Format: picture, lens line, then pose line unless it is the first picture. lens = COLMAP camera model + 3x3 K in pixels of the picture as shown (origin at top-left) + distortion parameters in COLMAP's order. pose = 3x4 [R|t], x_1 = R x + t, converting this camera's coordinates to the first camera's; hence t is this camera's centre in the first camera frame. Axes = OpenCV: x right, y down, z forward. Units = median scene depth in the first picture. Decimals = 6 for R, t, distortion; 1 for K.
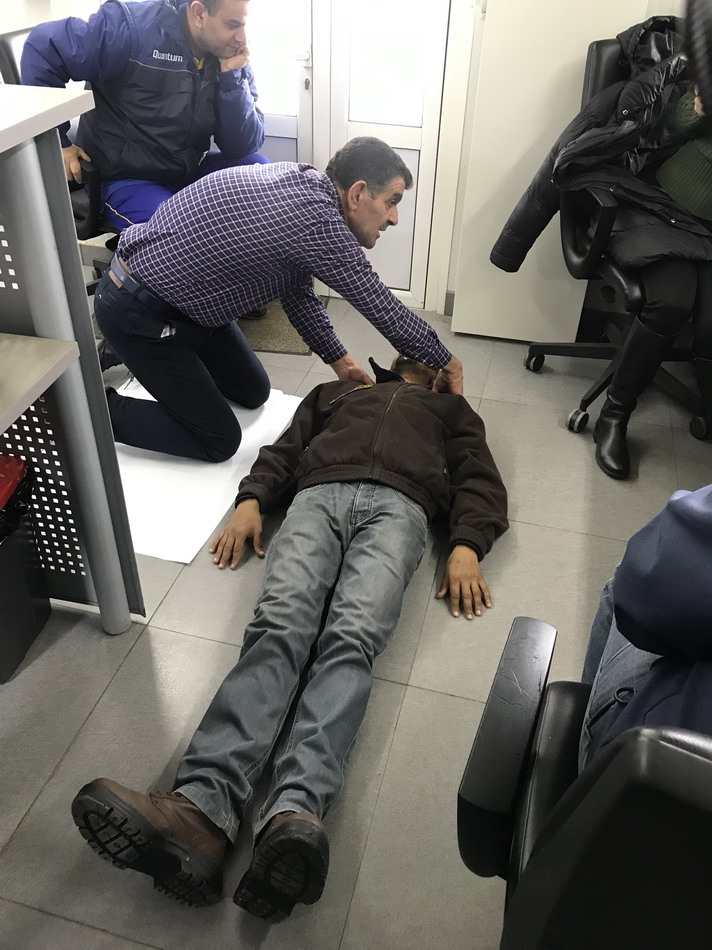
lens RADIAL K [[788.1, 0, 354.0], [0, 788.1, 472.5], [0, 0, 1]] dist [0.015857, -0.003233]
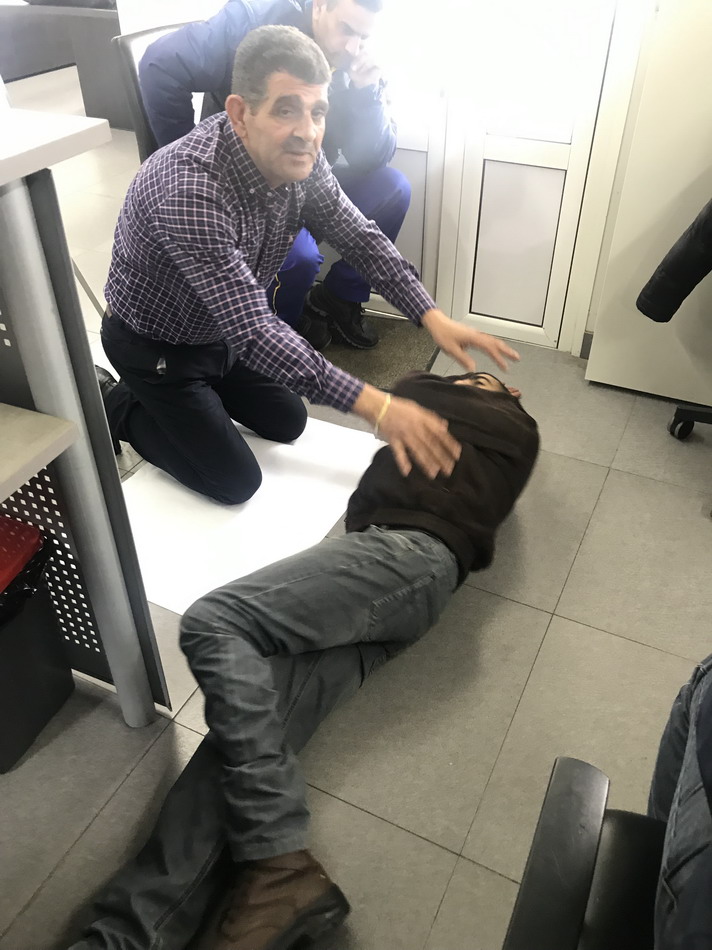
lens RADIAL K [[788.1, 0, 354.7], [0, 788.1, 469.2], [0, 0, 1]] dist [0.015857, -0.003233]
pose [[0.980136, 0.096103, -0.173485, 0.043727], [-0.095354, 0.995363, 0.012668, -0.082686], [0.173898, 0.004126, 0.984755, 0.128290]]
